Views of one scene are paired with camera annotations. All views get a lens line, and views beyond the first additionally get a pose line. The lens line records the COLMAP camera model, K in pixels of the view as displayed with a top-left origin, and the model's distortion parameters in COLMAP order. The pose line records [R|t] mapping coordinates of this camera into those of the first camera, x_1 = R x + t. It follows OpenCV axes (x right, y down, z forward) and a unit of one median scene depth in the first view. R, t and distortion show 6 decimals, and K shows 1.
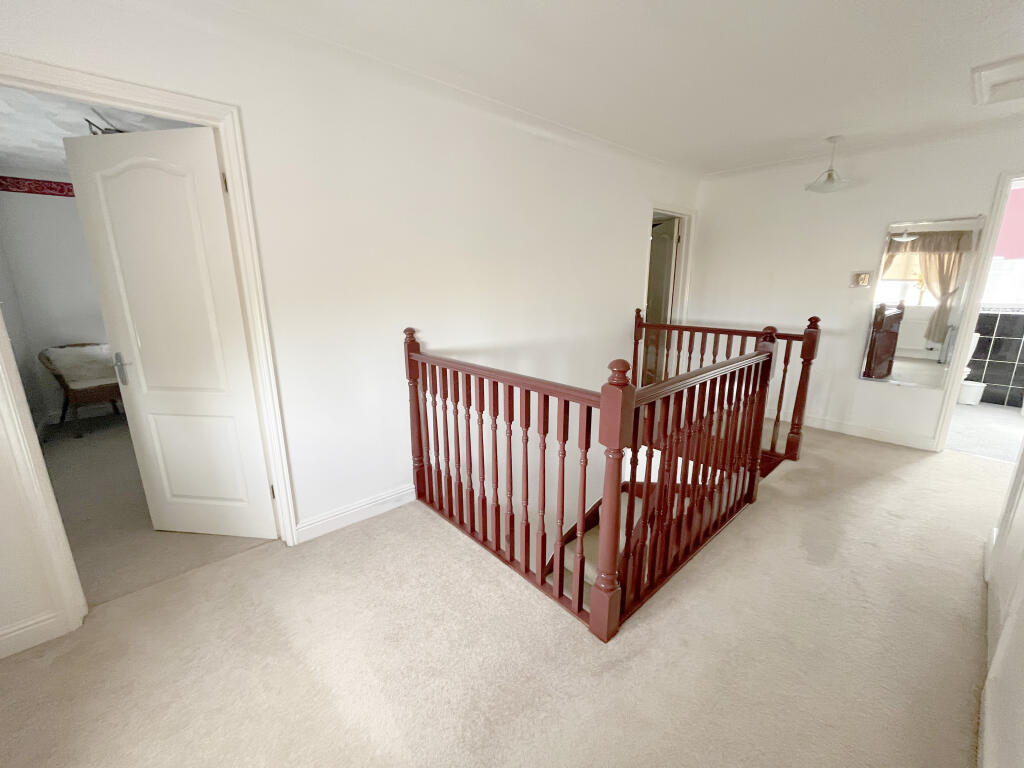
lens RADIAL K [[418.3, 0, 513.2], [0, 418.3, 380.0], [0, 0, 1]] dist [0.003882, 0.001380]
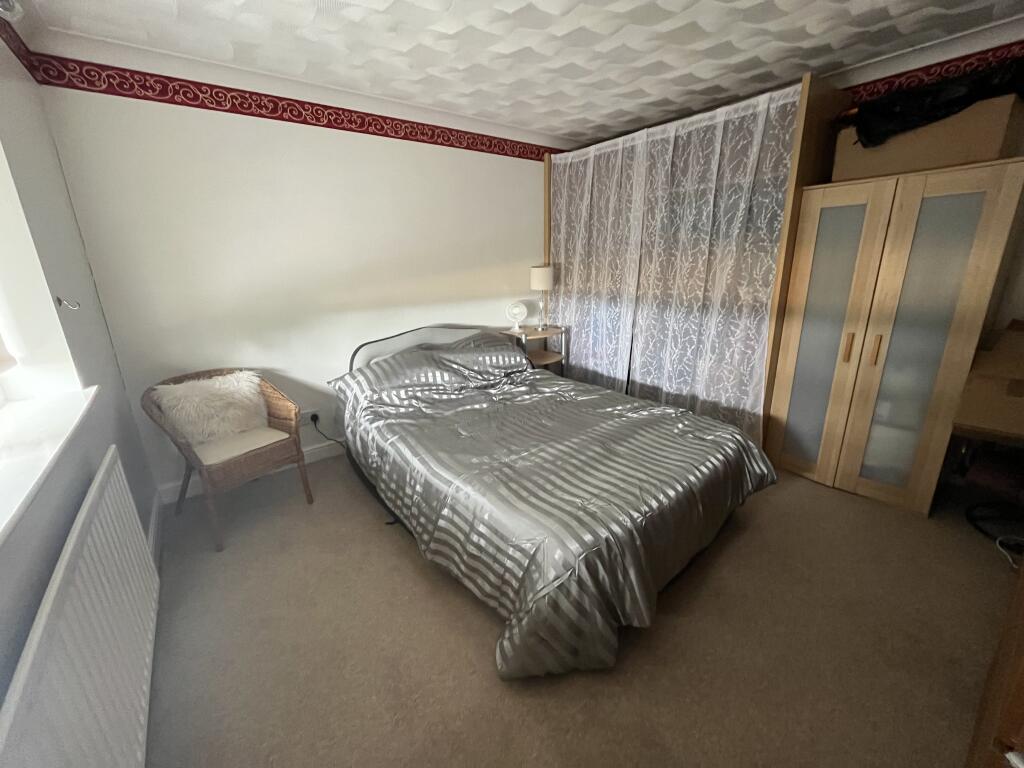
lens RADIAL K [[418.3, 0, 511.1], [0, 418.3, 386.7], [0, 0, 1]] dist [0.003882, 0.001380]
pose [[0.993804, 0.010327, -0.110662, -0.562791], [-0.003883, 0.998292, 0.058293, -0.101630], [0.111075, -0.057503, 0.992147, 0.489884]]
